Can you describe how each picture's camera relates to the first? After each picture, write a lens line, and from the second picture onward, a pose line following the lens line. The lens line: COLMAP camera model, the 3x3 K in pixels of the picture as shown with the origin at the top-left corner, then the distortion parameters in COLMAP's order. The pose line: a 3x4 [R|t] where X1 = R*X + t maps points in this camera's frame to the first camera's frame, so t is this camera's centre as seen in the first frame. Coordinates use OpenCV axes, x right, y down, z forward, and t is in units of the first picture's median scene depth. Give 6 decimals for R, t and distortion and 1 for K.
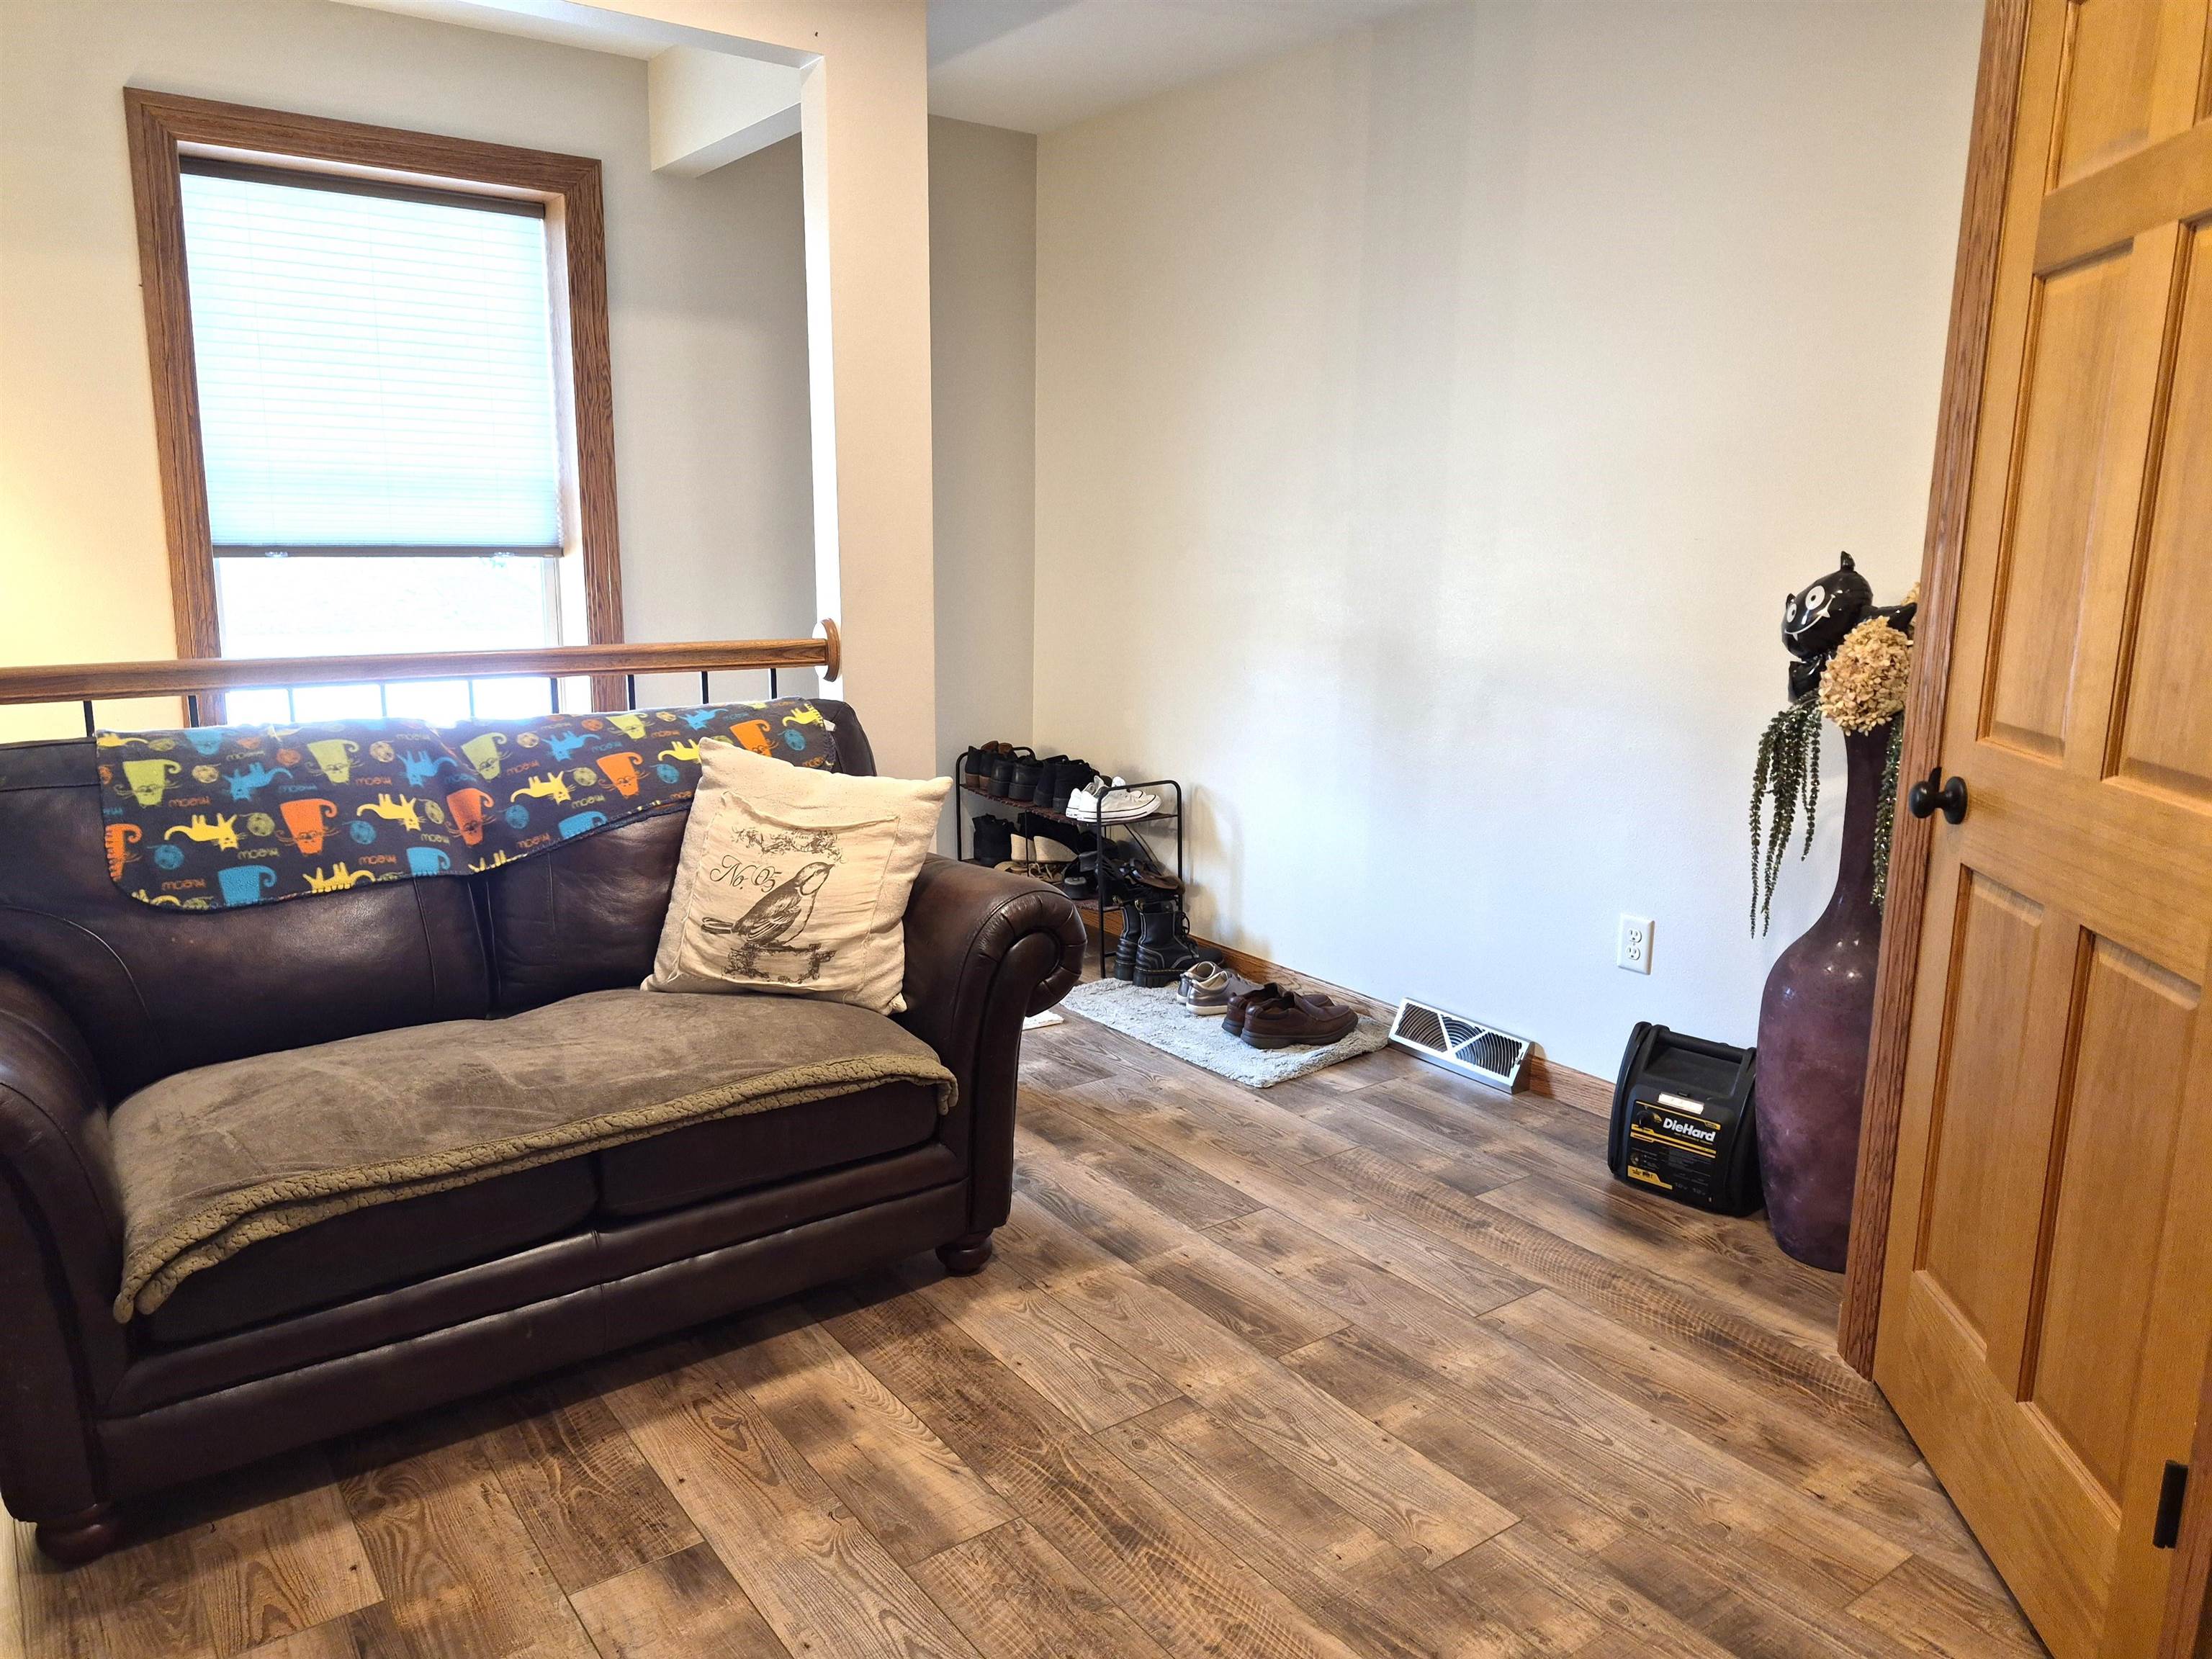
lens RADIAL K [[1540.0, 0, 1097.9], [0, 1540.0, 825.4], [0, 0, 1]] dist [0.080180, -0.086582]
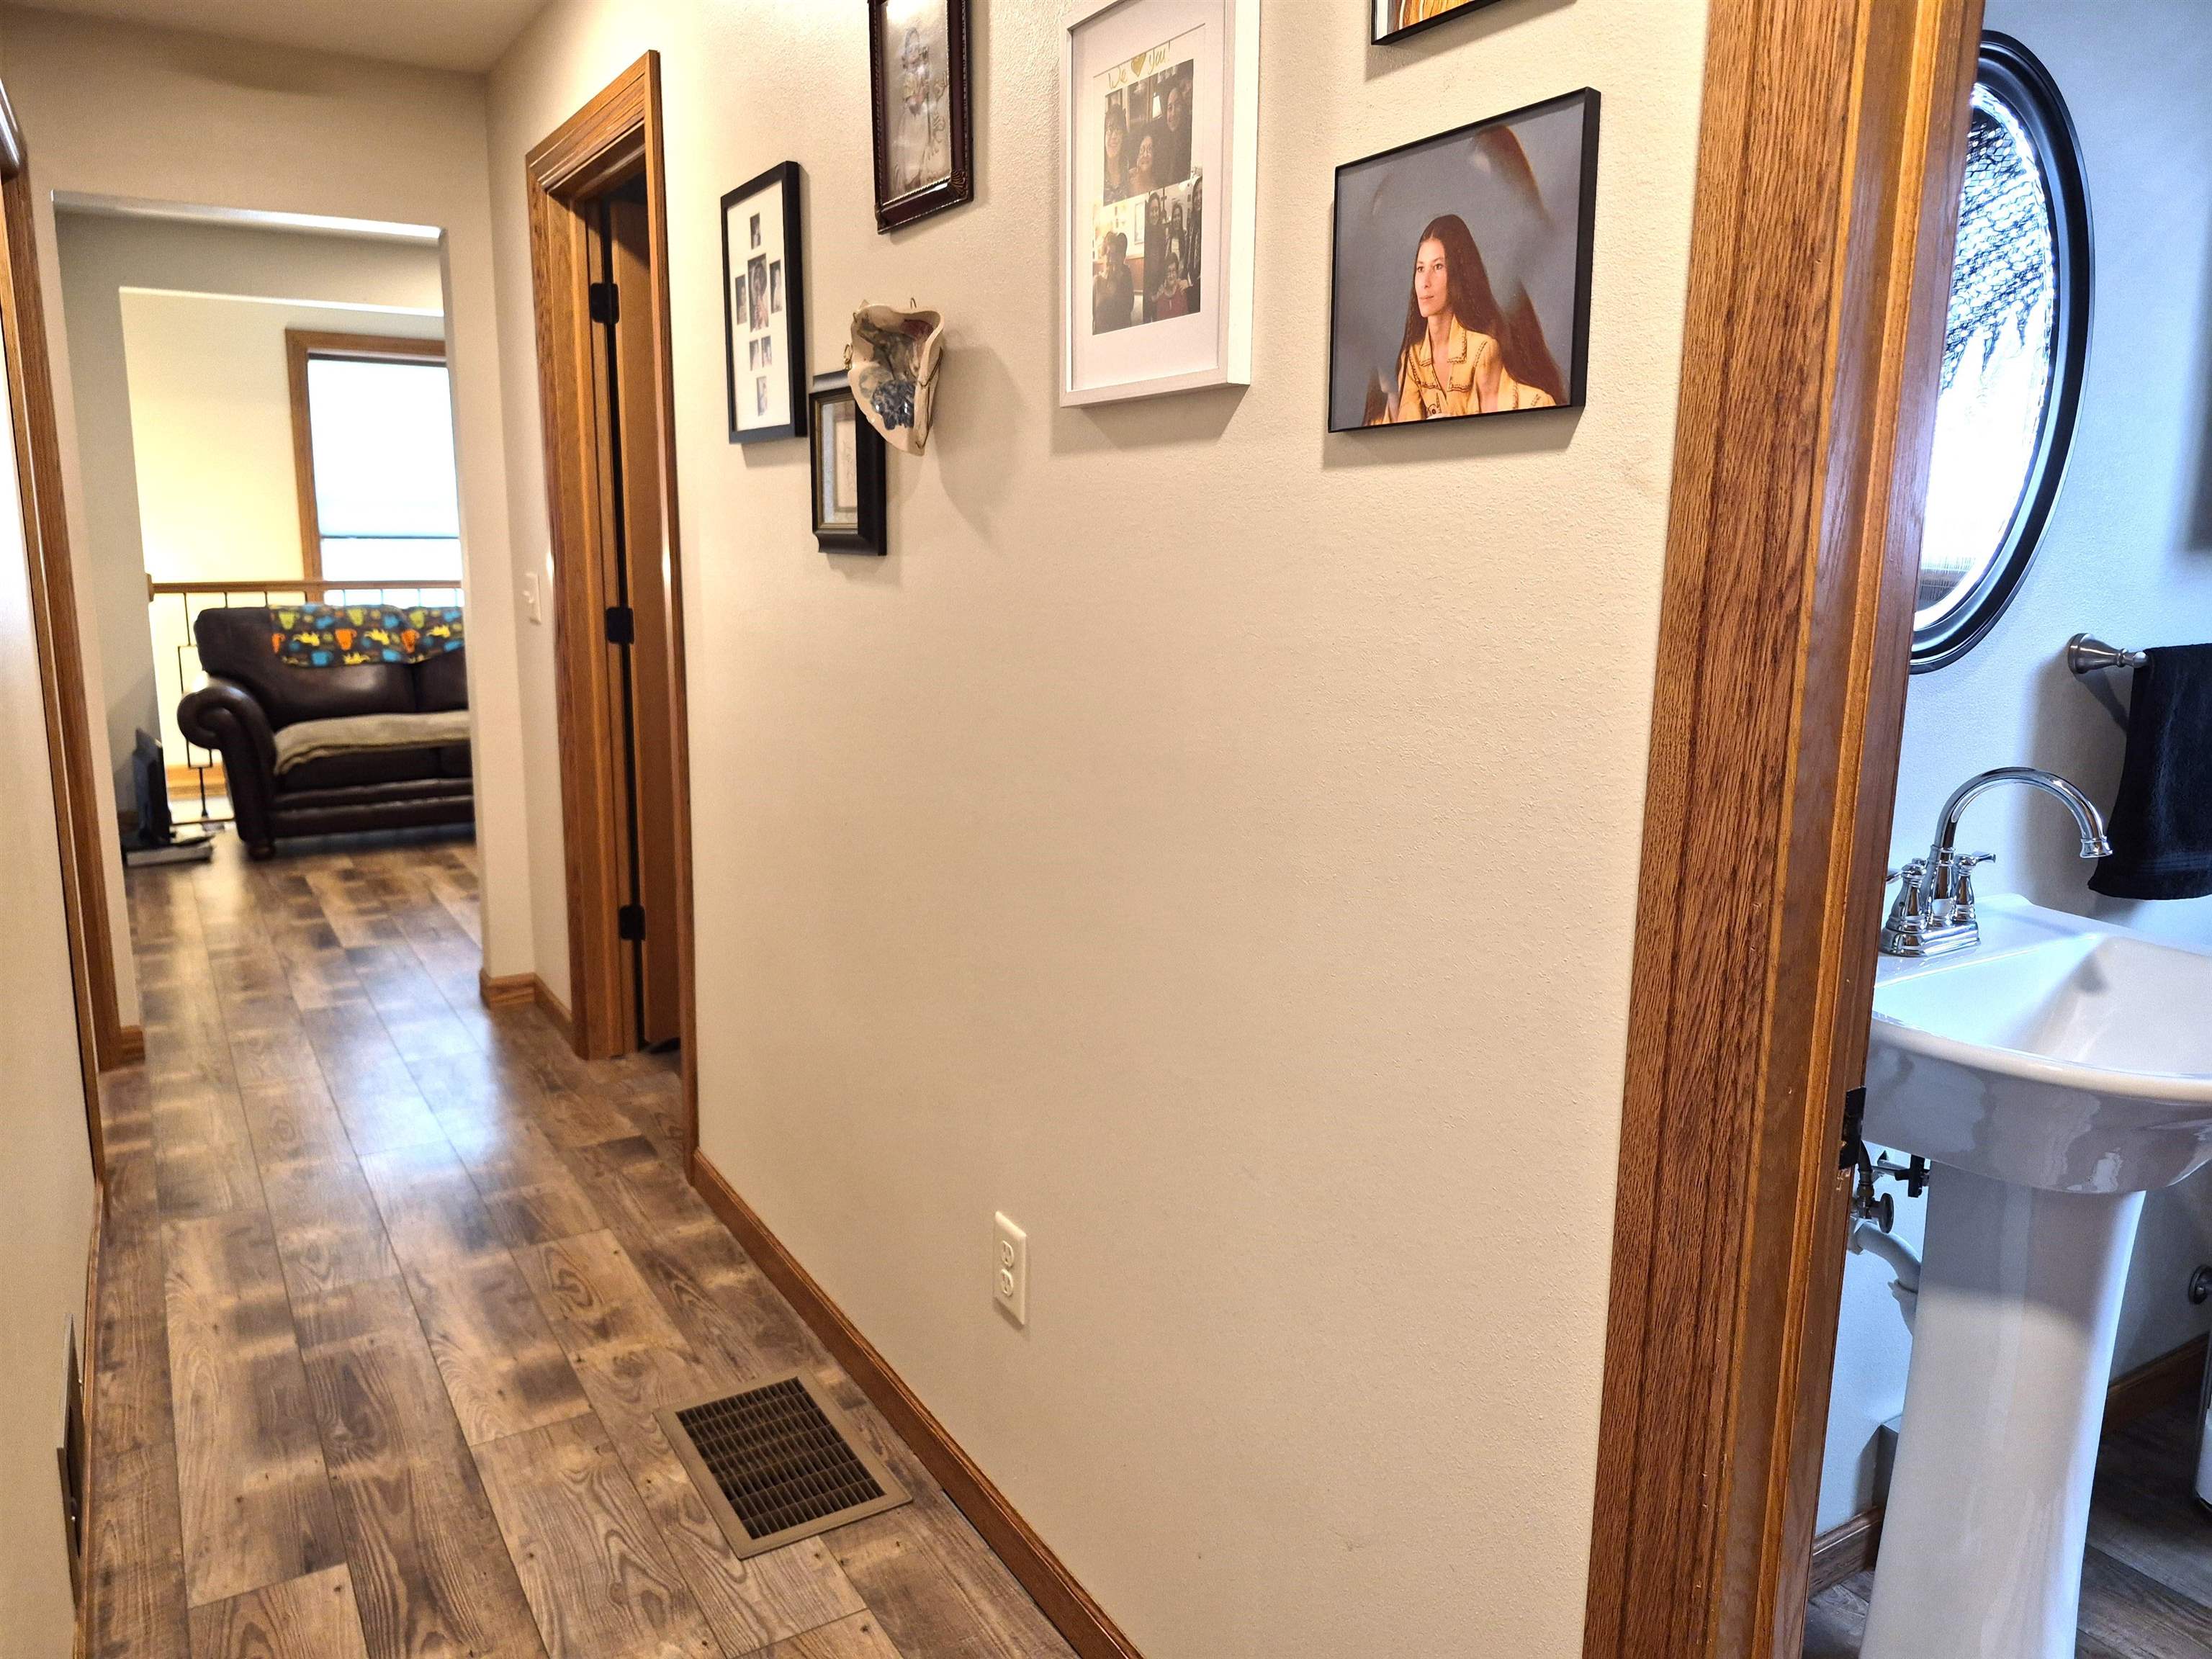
lens RADIAL K [[1540.0, 0, 1107.2], [0, 1540.0, 827.1], [0, 0, 1]] dist [0.080180, -0.086582]
pose [[0.996805, 0.016232, -0.078209, 0.999562], [-0.015696, 0.999849, 0.007467, 0.278590], [0.078318, -0.006216, 0.996909, -1.551900]]
